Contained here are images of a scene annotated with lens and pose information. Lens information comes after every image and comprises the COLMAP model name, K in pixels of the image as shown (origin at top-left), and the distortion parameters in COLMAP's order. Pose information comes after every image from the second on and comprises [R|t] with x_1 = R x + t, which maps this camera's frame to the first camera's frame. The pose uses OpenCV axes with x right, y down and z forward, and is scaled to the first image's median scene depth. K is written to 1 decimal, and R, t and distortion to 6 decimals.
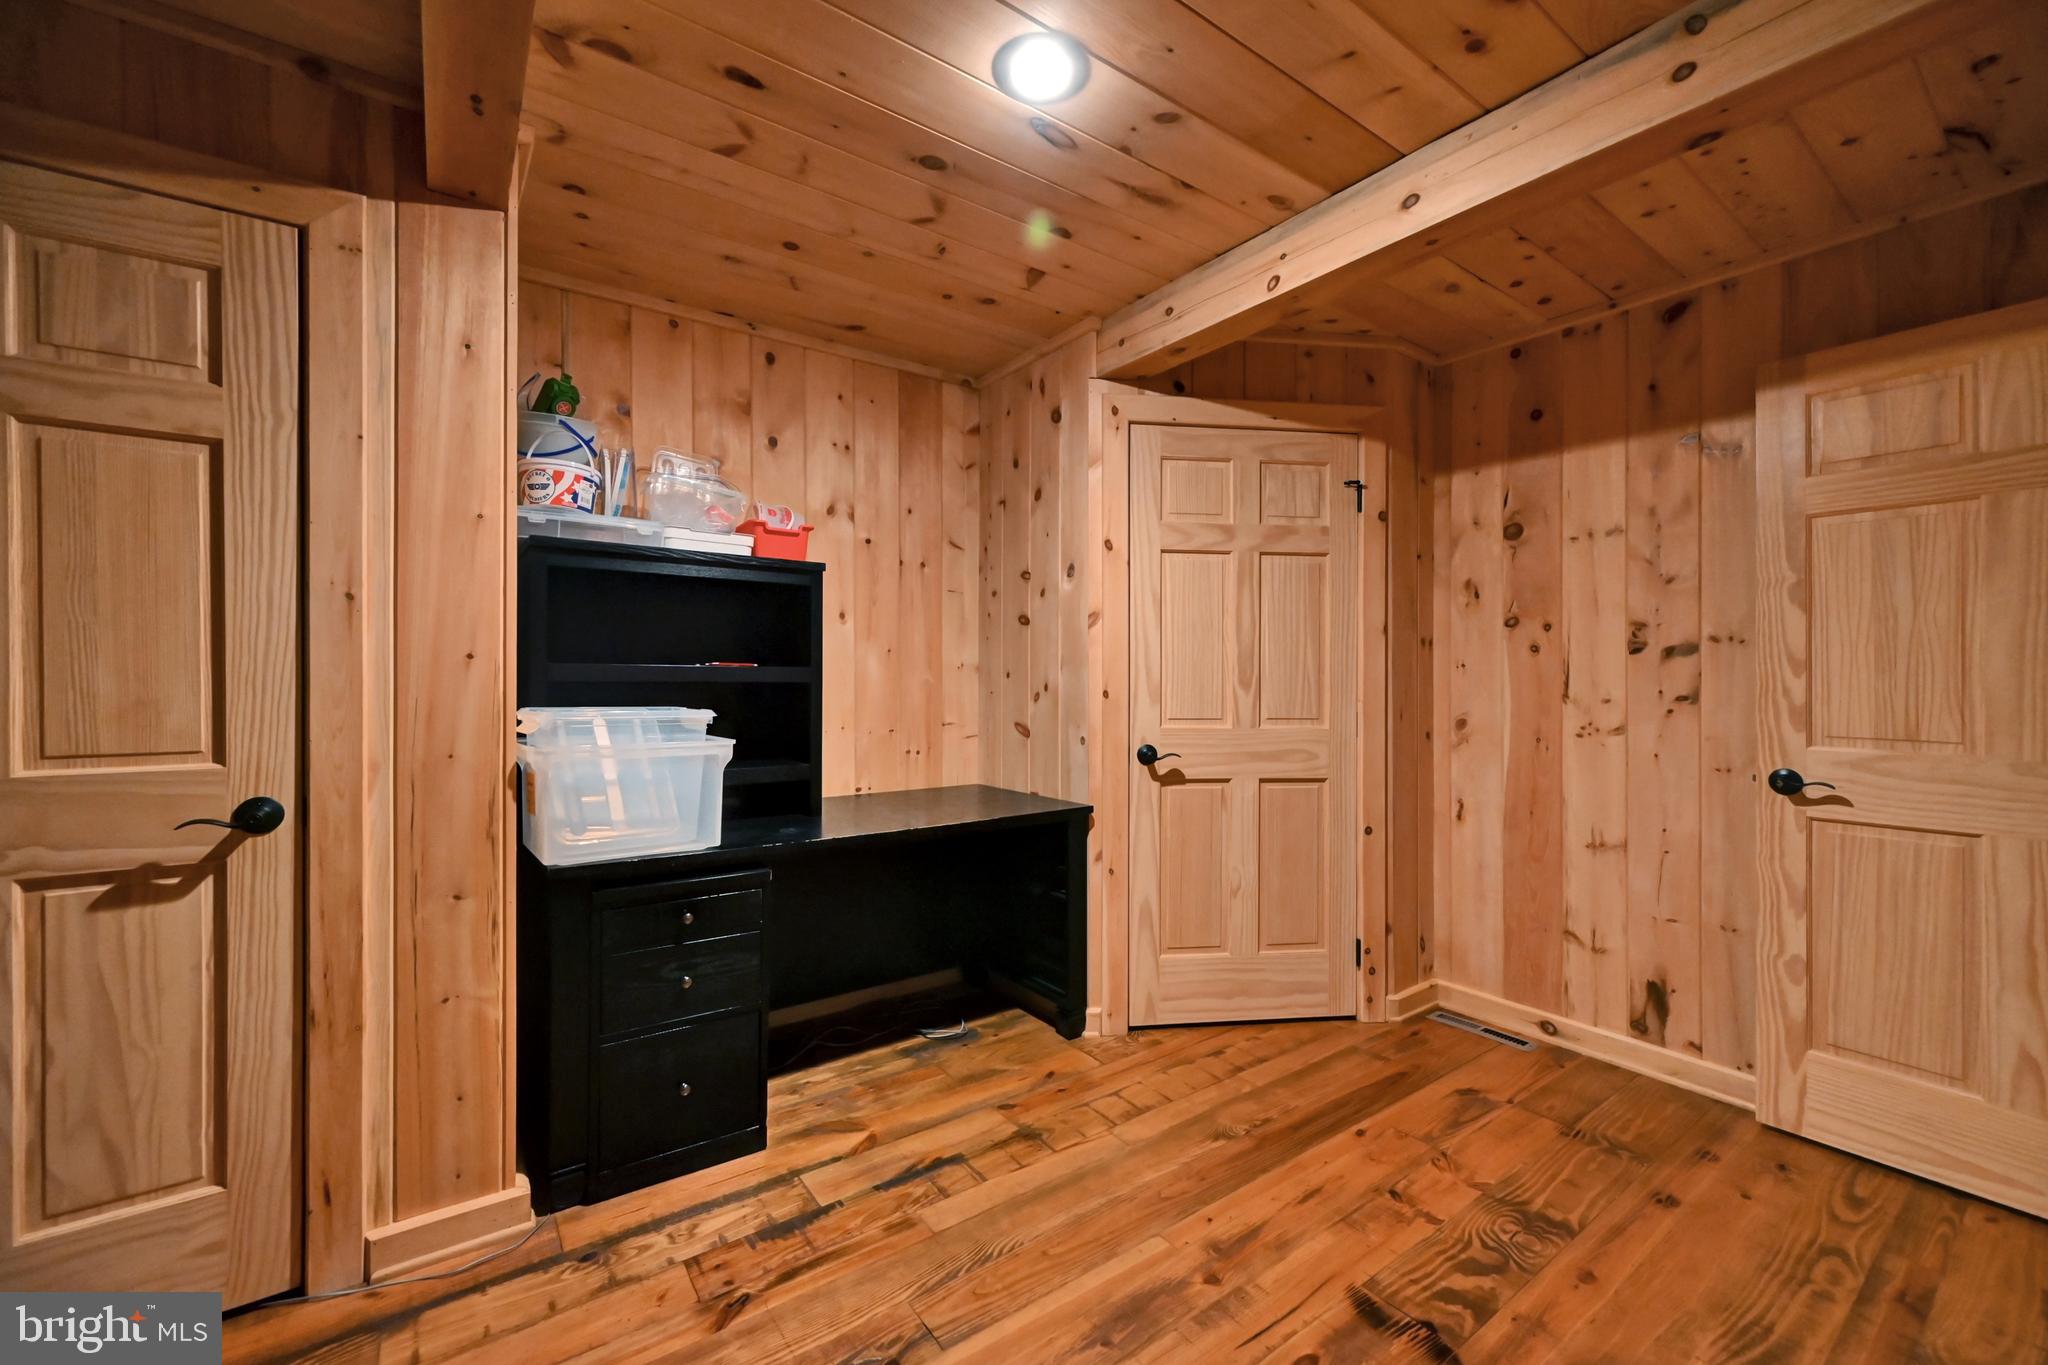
lens RADIAL K [[821.9, 0, 1036.9], [0, 821.9, 681.3], [0, 0, 1]] dist [-0.001658, -0.000215]
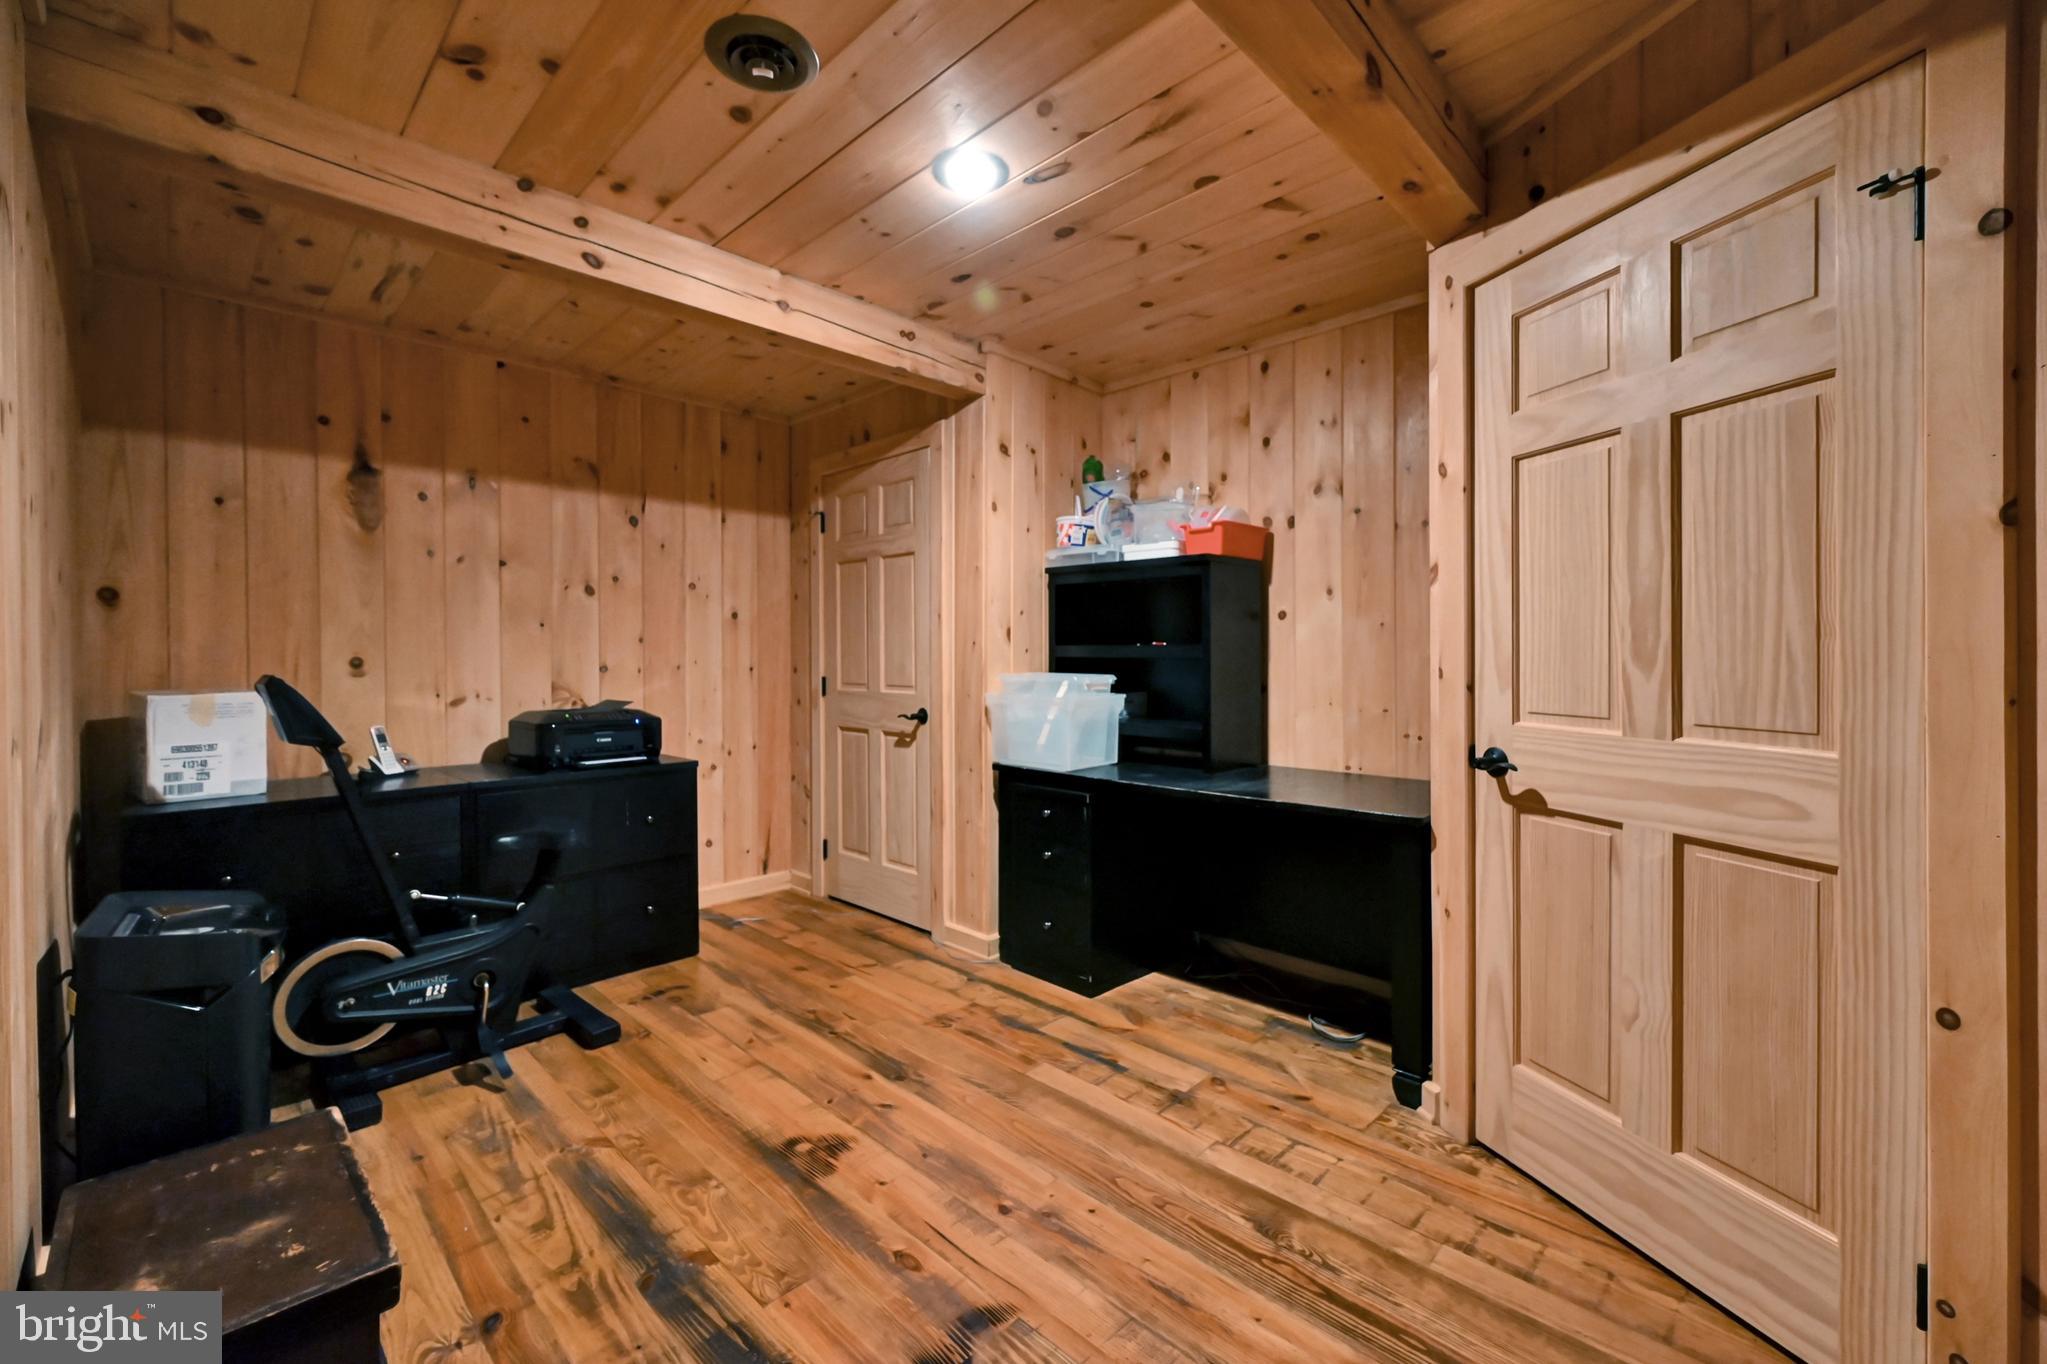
lens RADIAL K [[832.3, 0, 1038.8], [0, 832.3, 683.9], [0, 0, 1]] dist [-0.003068, -0.000118]
pose [[0.174973, 0.027974, -0.984176, 0.816716], [-0.001964, 0.999604, 0.028063, 0.006072], [0.984571, -0.002977, 0.174959, 0.548708]]
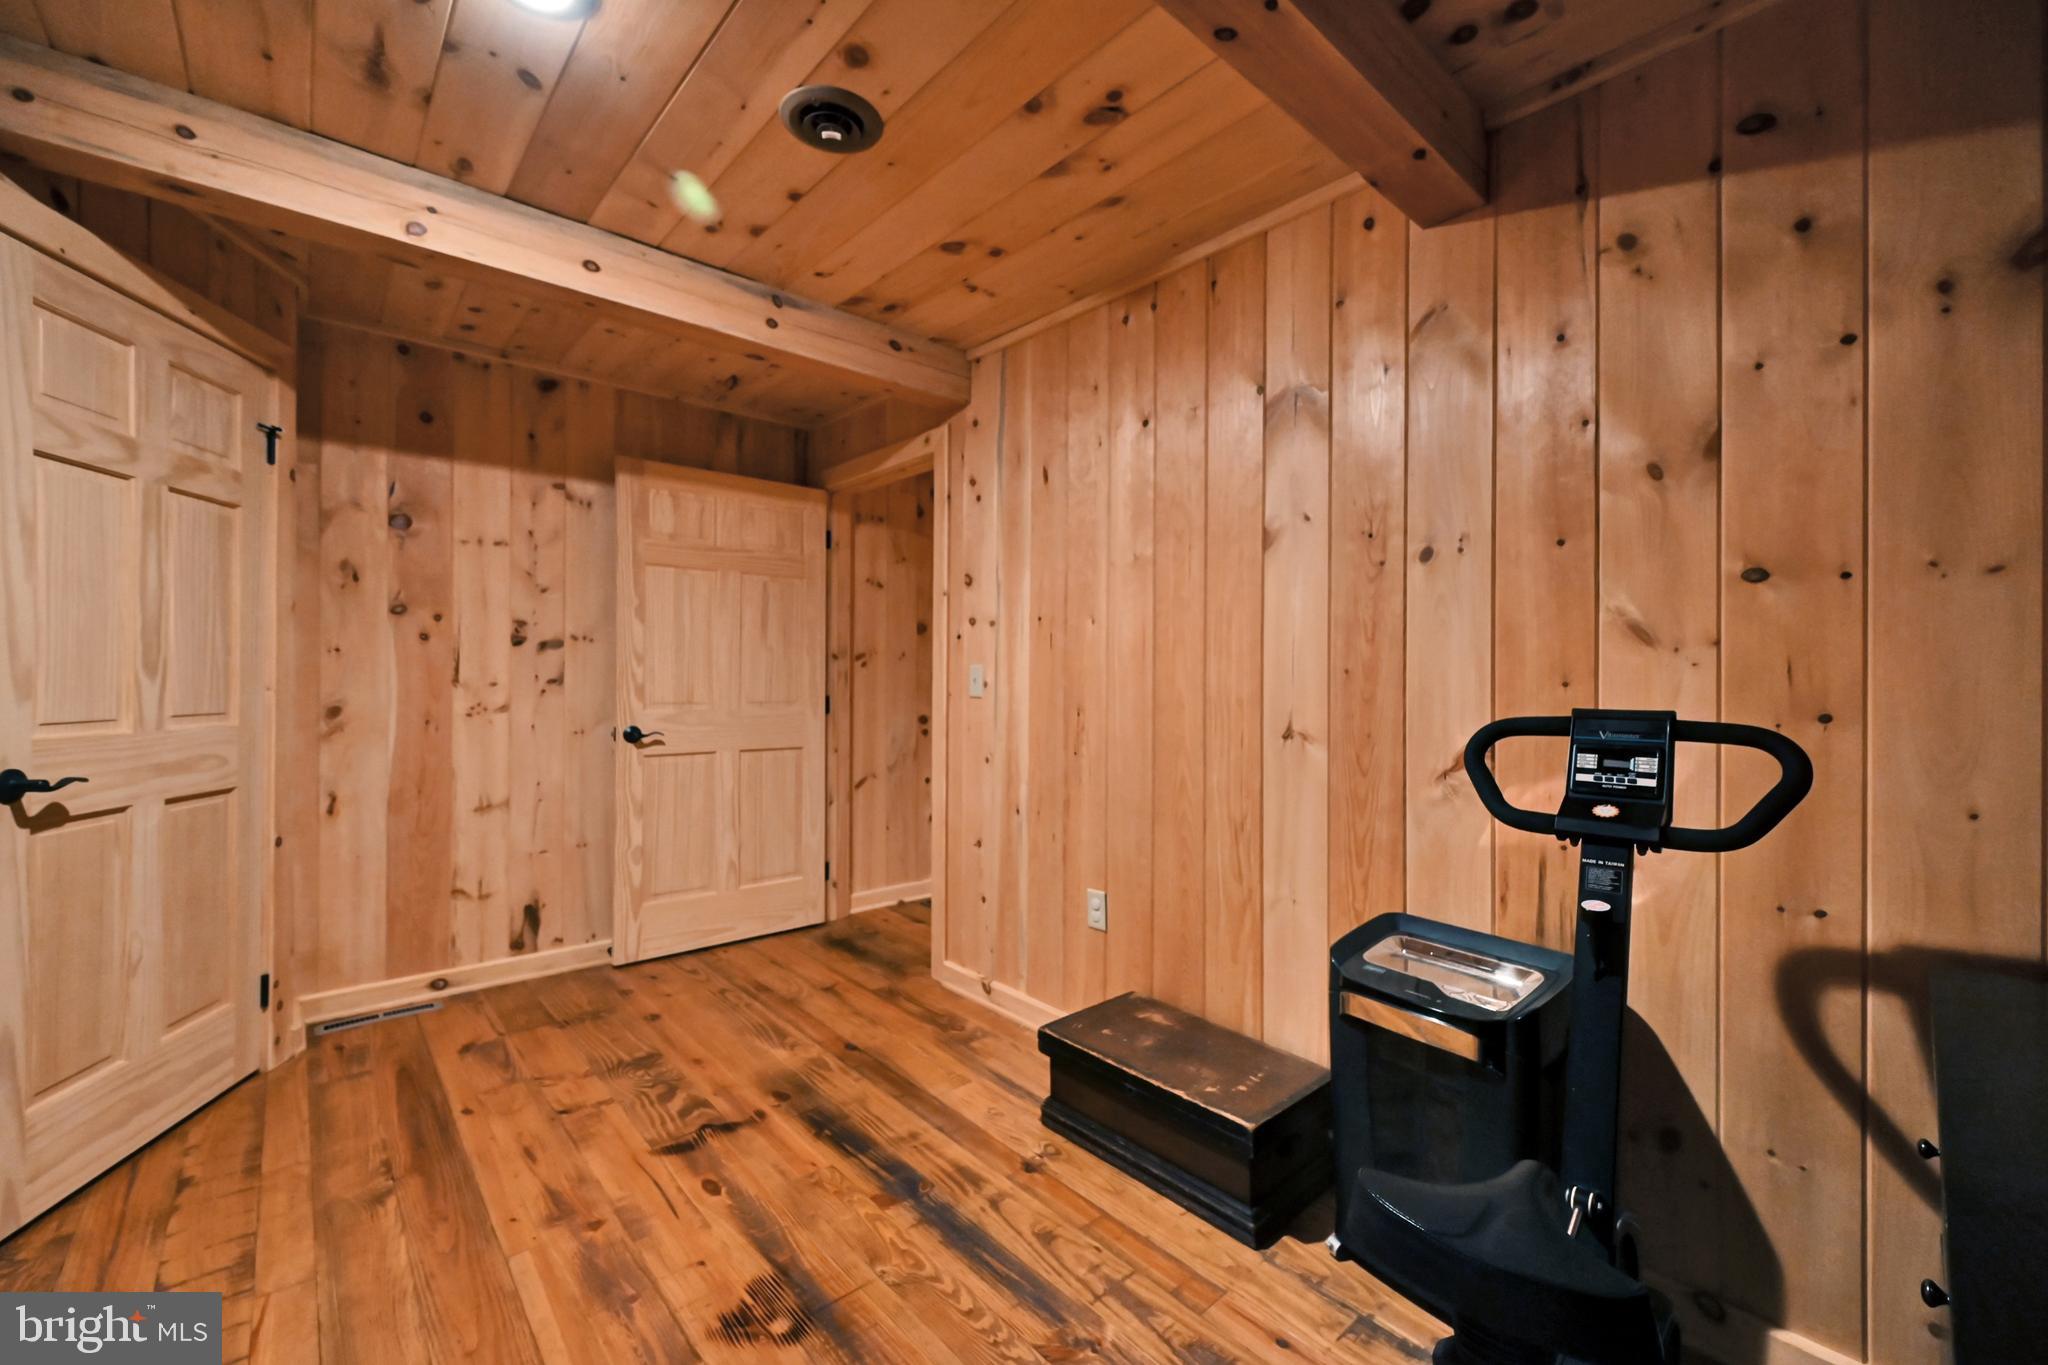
lens RADIAL K [[824.0, 0, 1030.4], [0, 824.0, 672.1], [0, 0, 1]] dist [-0.000437, -0.000332]
pose [[-0.093657, -0.000349, 0.995604, -0.584236], [-0.005669, 0.999984, -0.000182, 0.002237], [-0.995588, -0.005661, -0.093658, 0.345982]]
